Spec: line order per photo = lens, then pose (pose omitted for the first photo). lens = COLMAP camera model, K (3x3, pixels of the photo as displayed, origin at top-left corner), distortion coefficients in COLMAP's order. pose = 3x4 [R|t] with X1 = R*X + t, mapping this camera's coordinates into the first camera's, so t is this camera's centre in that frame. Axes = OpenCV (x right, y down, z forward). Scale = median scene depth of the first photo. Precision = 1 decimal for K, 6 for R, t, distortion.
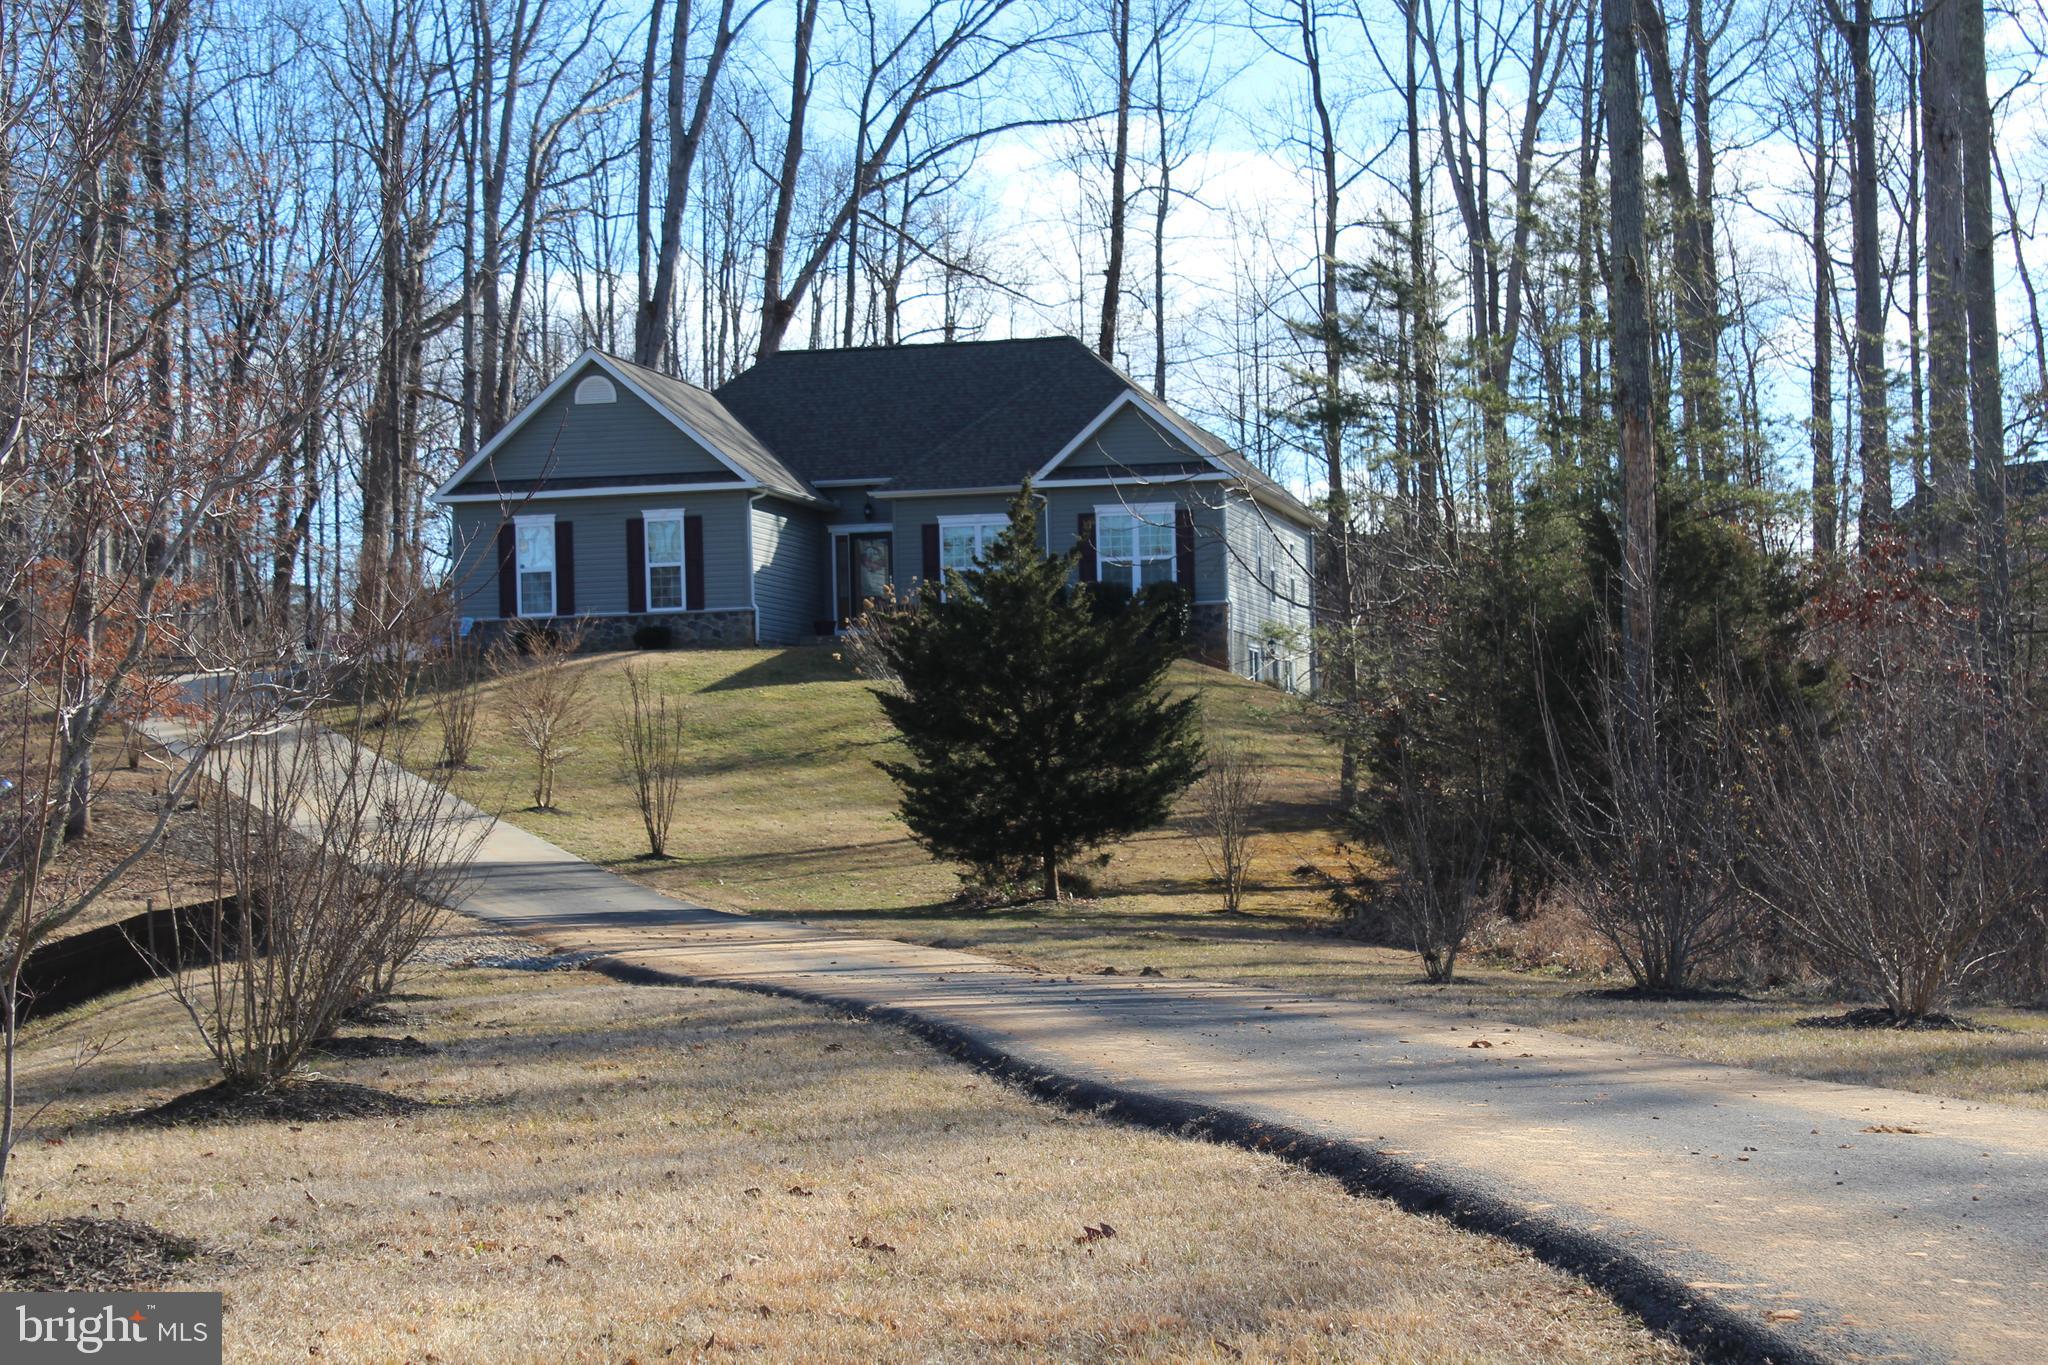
lens RADIAL K [[4535.8, 0, 1024.0], [0, 4535.8, 682.5], [0, 0, 1]] dist [0.108698, 0.272439]
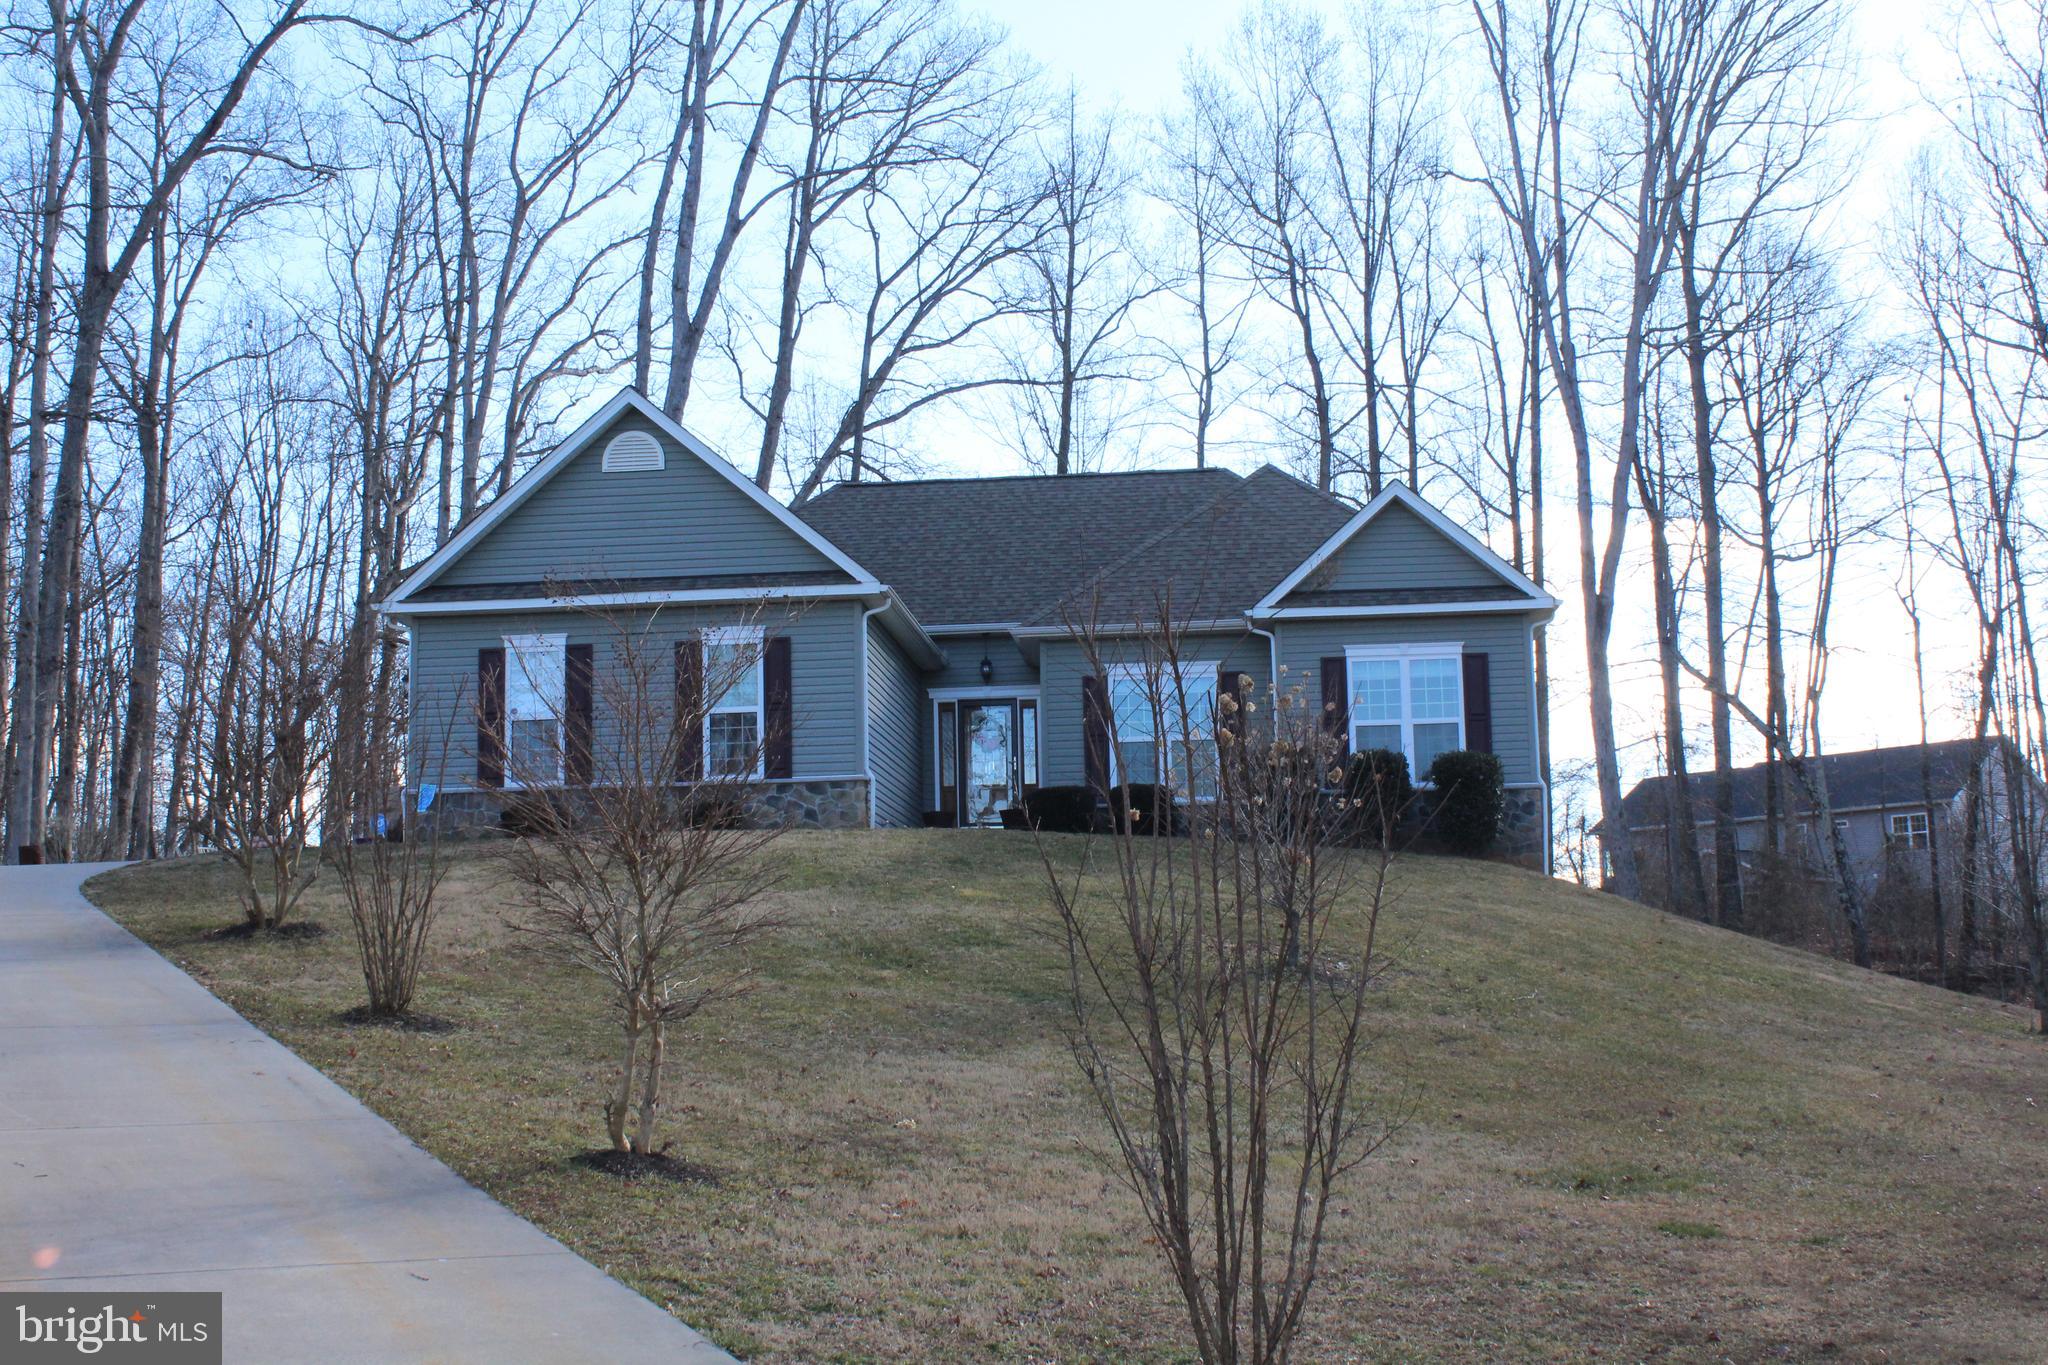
lens RADIAL K [[2577.0, 0, 1028.0], [0, 2577.0, 641.4], [0, 0, 1]] dist [-0.129026, -0.013974]
pose [[0.994418, 0.022629, 0.103061, -0.126012], [-0.009669, 0.992166, -0.124552, 0.017267], [-0.105073, 0.122860, 0.986846, 1.049535]]
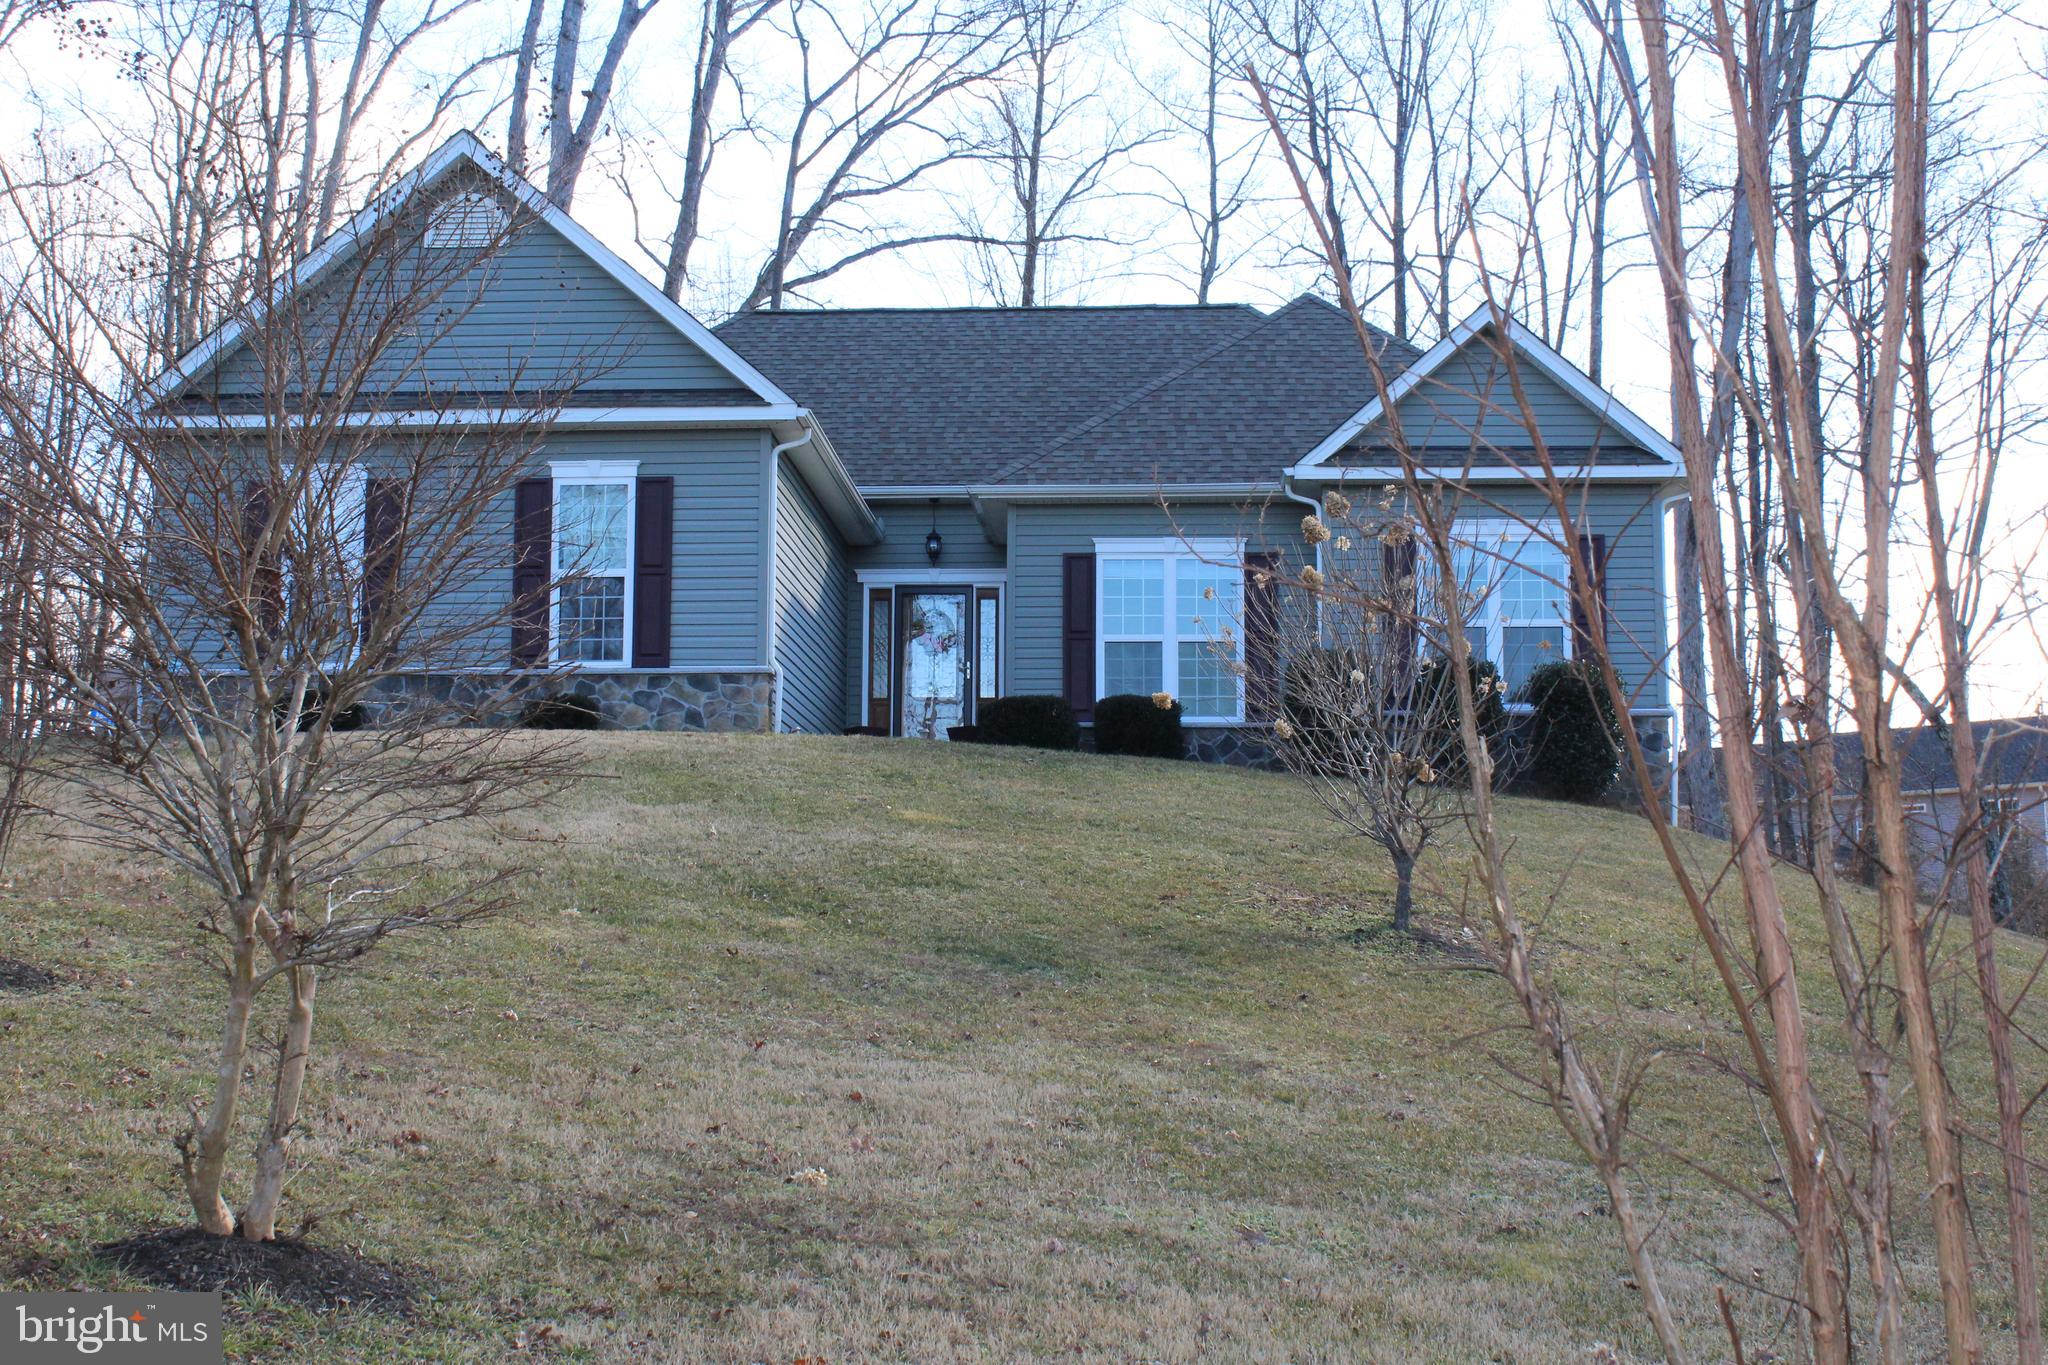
lens RADIAL K [[2855.4, 0, 1024.0], [0, 2855.4, 682.5], [0, 0, 1]] dist [-0.101638, 0.041990]
pose [[0.990817, 0.049203, 0.125941, -0.119115], [-0.037392, 0.994824, -0.094487, 0.021266], [-0.129938, 0.088910, 0.987528, 1.165453]]
